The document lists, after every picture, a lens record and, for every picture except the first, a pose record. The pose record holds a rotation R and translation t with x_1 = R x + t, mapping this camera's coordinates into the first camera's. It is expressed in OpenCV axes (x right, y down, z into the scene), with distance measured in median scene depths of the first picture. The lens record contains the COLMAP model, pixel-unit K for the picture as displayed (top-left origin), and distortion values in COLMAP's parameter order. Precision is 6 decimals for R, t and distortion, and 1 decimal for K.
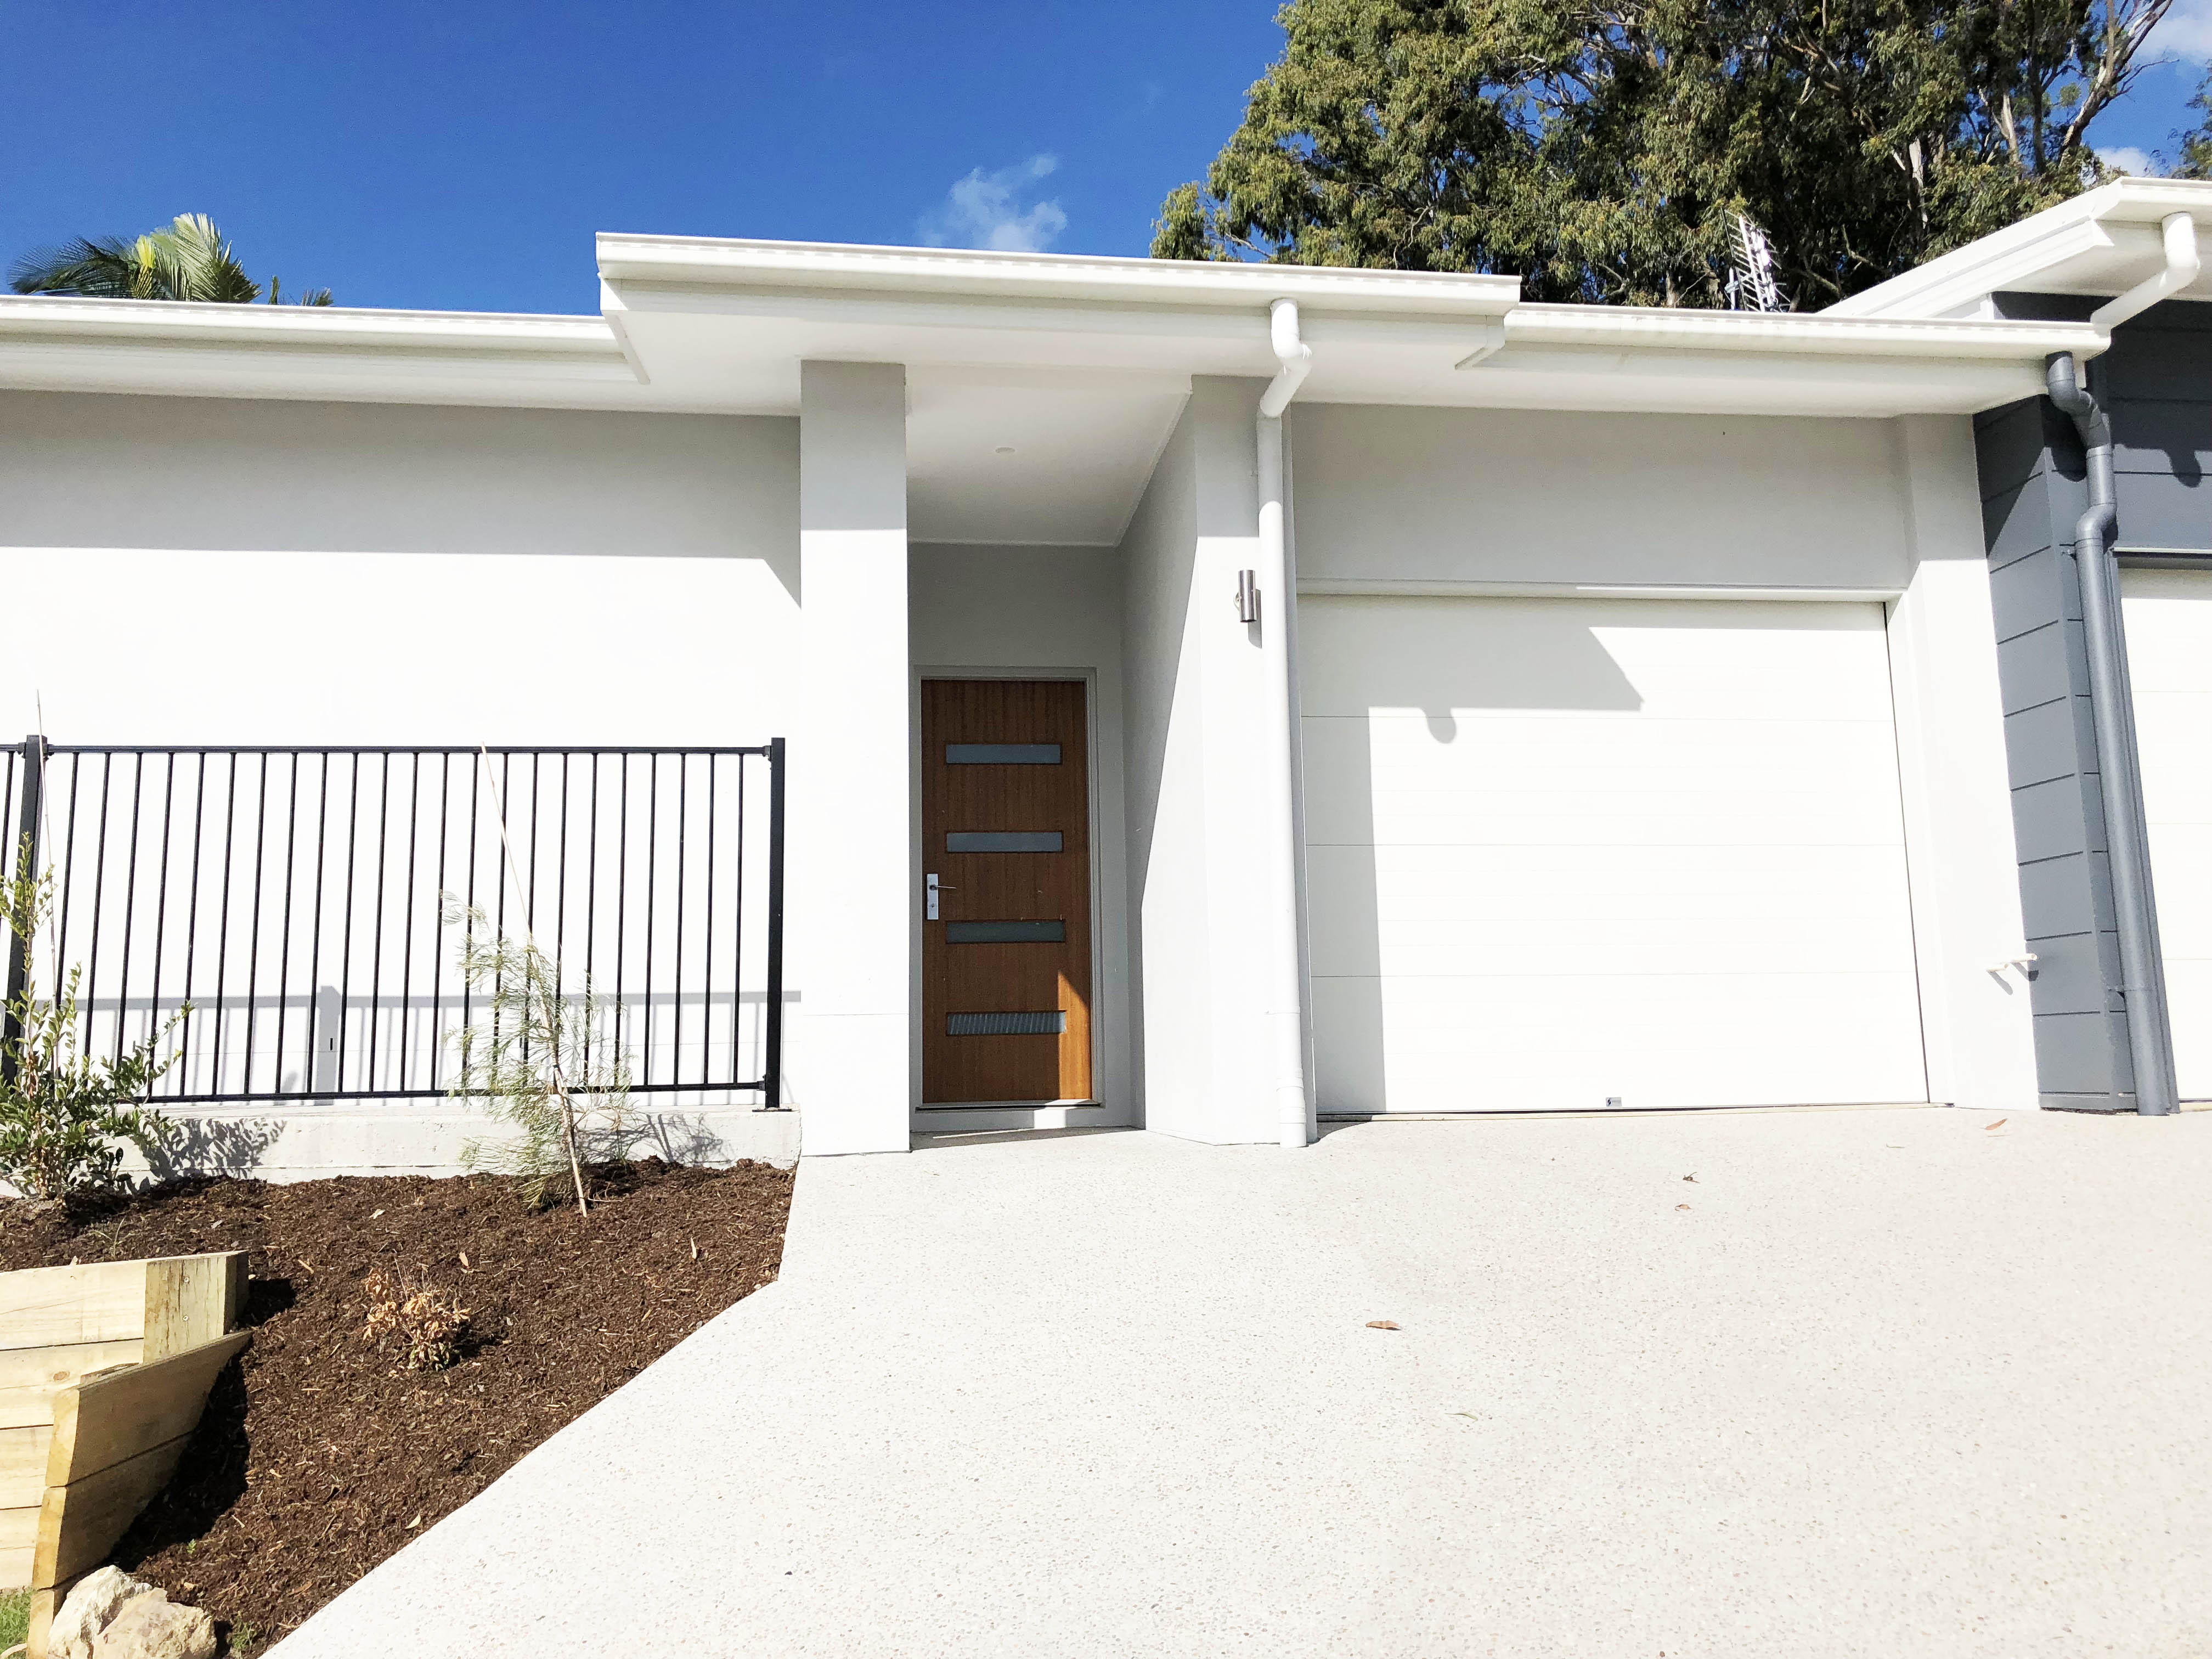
lens RADIAL K [[1848.0, 0, 1106.2], [0, 1848.0, 841.0], [0, 0, 1]] dist [0.023977, -0.022300]
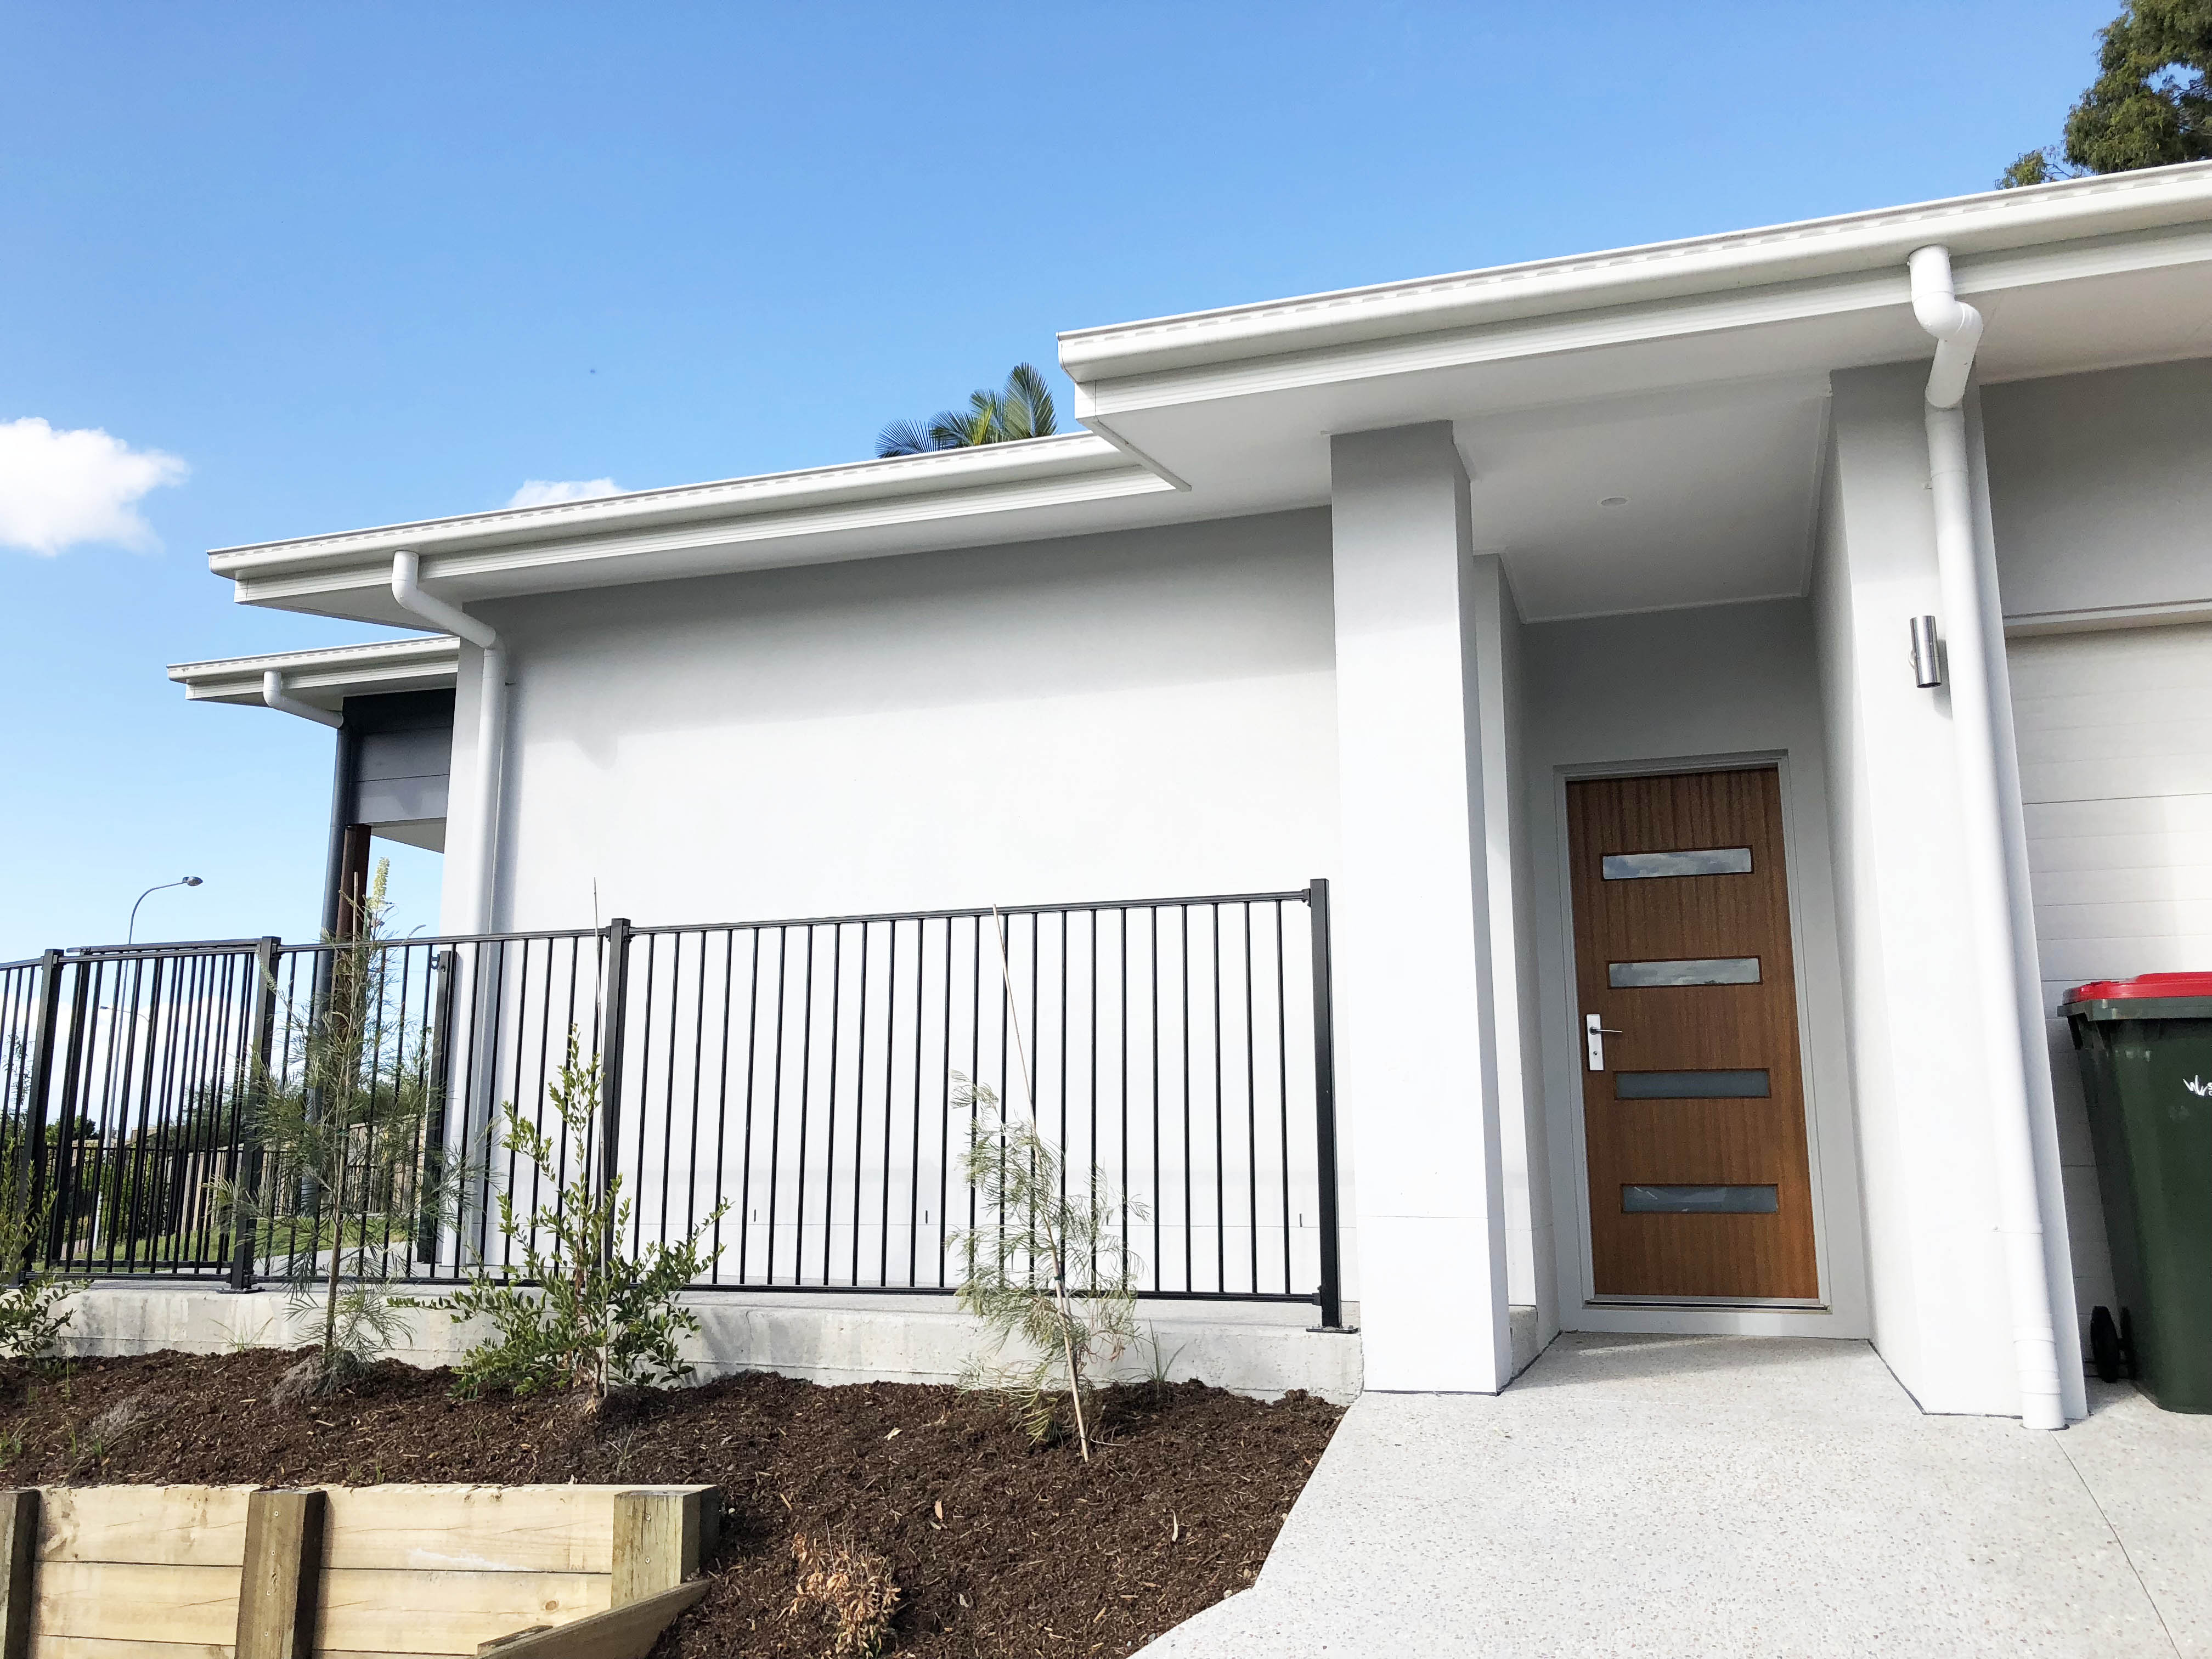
lens RADIAL K [[1848.0, 0, 1096.8], [0, 1848.0, 806.0], [0, 0, 1]] dist [0.023977, -0.022300]
pose [[0.890390, -0.070408, -0.449720, 0.118544], [0.042393, 0.996498, -0.072078, -0.033718], [0.453220, 0.045113, 0.890256, 0.209668]]
